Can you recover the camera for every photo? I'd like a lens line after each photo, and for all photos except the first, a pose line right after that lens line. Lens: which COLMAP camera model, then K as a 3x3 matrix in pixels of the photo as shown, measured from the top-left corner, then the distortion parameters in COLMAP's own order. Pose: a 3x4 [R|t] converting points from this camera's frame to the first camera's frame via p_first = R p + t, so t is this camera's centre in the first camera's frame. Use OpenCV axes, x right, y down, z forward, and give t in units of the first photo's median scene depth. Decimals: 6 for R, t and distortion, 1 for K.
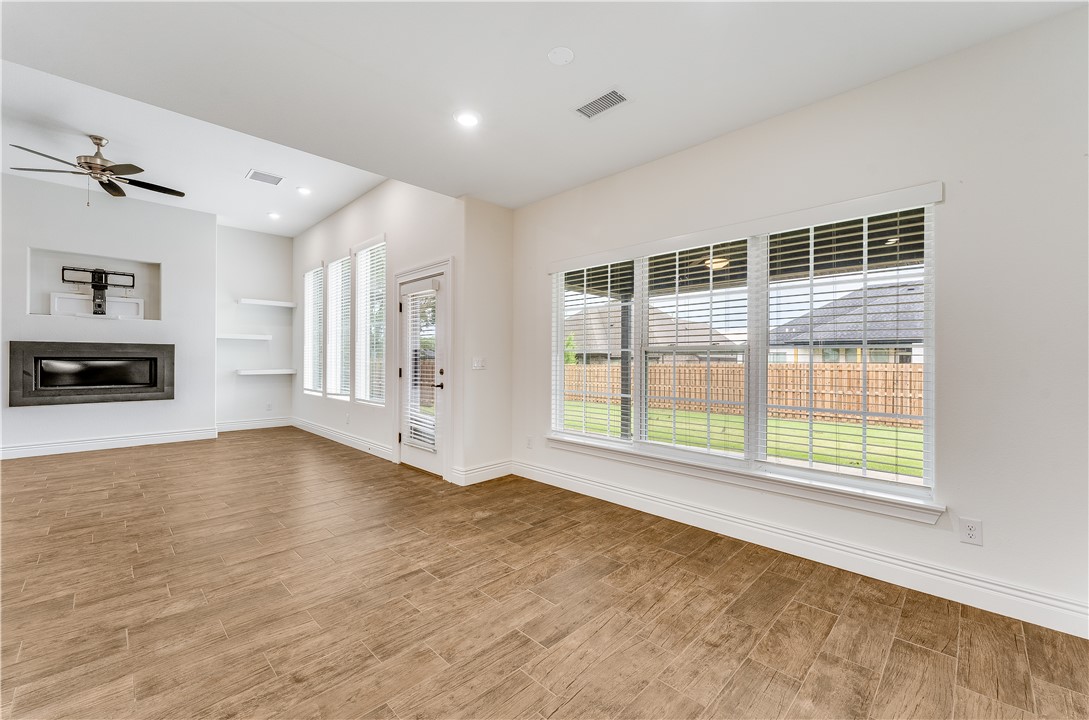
lens RADIAL K [[441.2, 0, 545.6], [0, 441.2, 358.4], [0, 0, 1]] dist [0.002602, 0.000427]
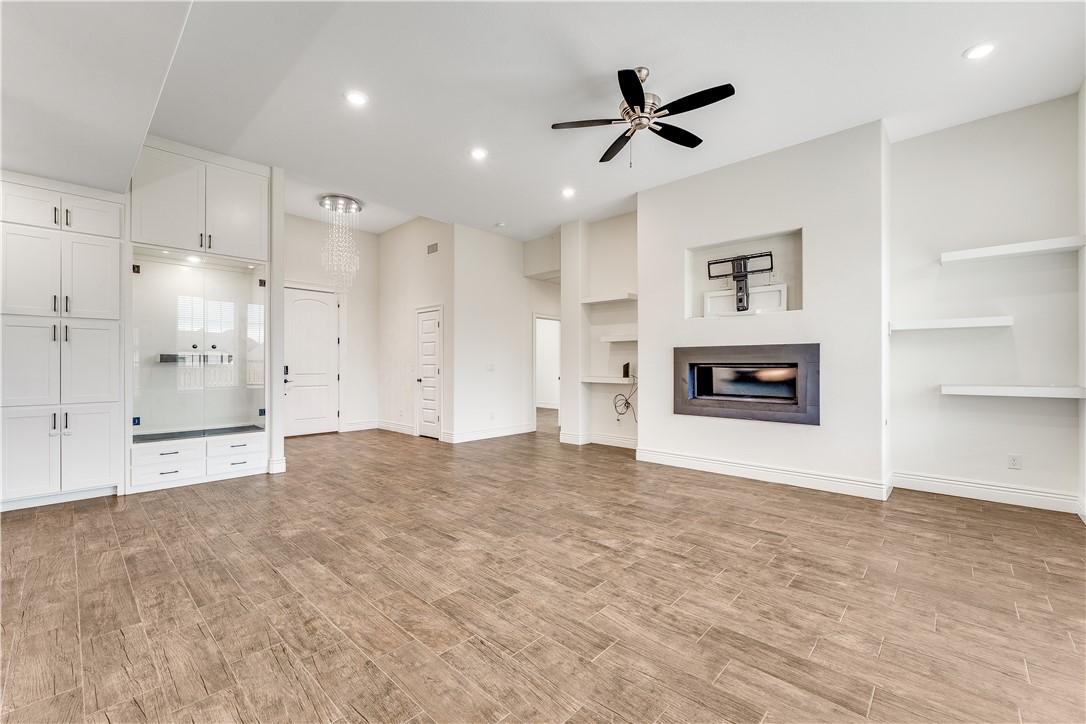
lens RADIAL K [[449.1, 0, 540.9], [0, 449.1, 362.8], [0, 0, 1]] dist [-0.003753, 0.000236]
pose [[0.030676, -0.007303, -0.999503, -0.324349], [0.002643, 0.999970, -0.007225, 0.002670], [0.999526, -0.002420, 0.030695, 1.026588]]
